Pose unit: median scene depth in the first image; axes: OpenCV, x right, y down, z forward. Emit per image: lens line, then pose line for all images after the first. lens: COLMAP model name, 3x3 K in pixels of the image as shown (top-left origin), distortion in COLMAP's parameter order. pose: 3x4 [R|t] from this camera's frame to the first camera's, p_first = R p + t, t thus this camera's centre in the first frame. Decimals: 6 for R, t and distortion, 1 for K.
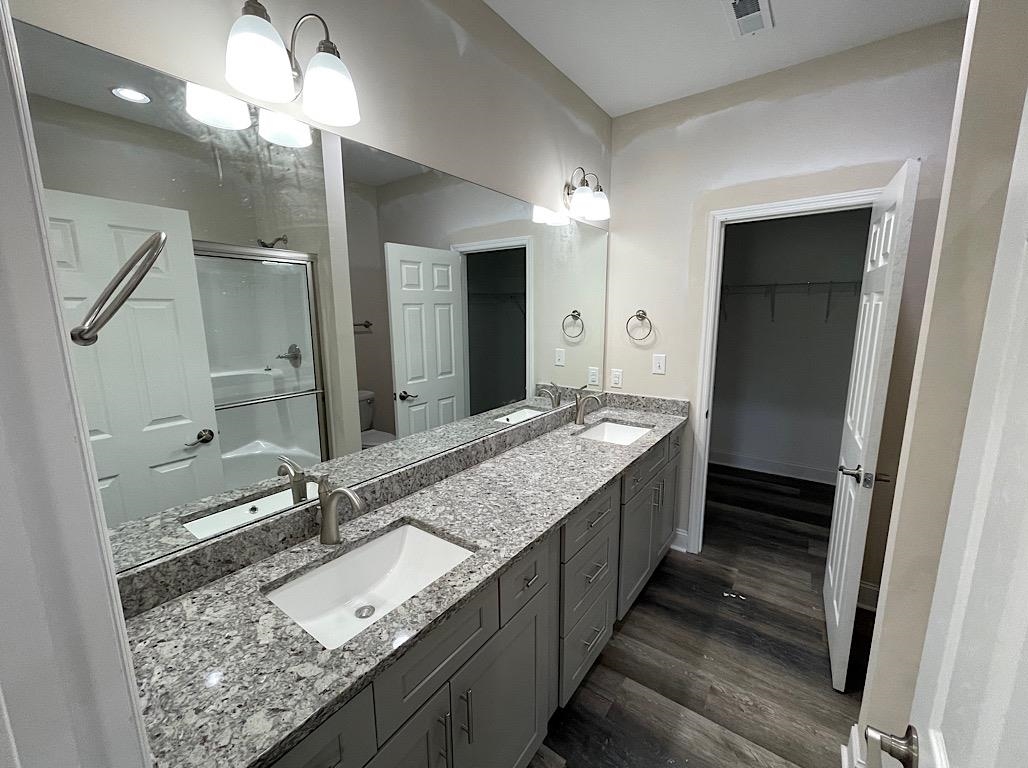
lens RADIAL K [[421.8, 0, 515.2], [0, 421.8, 385.8], [0, 0, 1]] dist [0.000254, -0.000702]
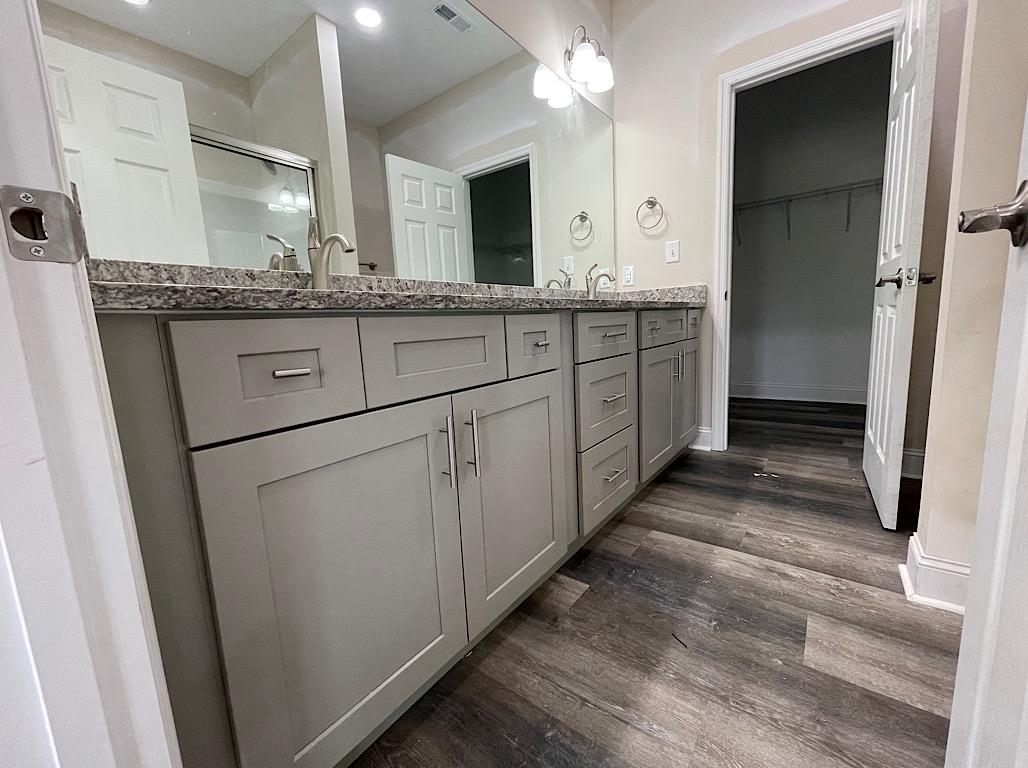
lens RADIAL K [[421.8, 0, 514.8], [0, 421.8, 383.1], [0, 0, 1]] dist [0.000254, -0.000702]
pose [[0.998845, -0.037904, -0.029519, 0.001768], [0.037252, 0.999057, -0.022310, 0.286683], [0.030337, 0.021185, 0.999315, 0.046660]]
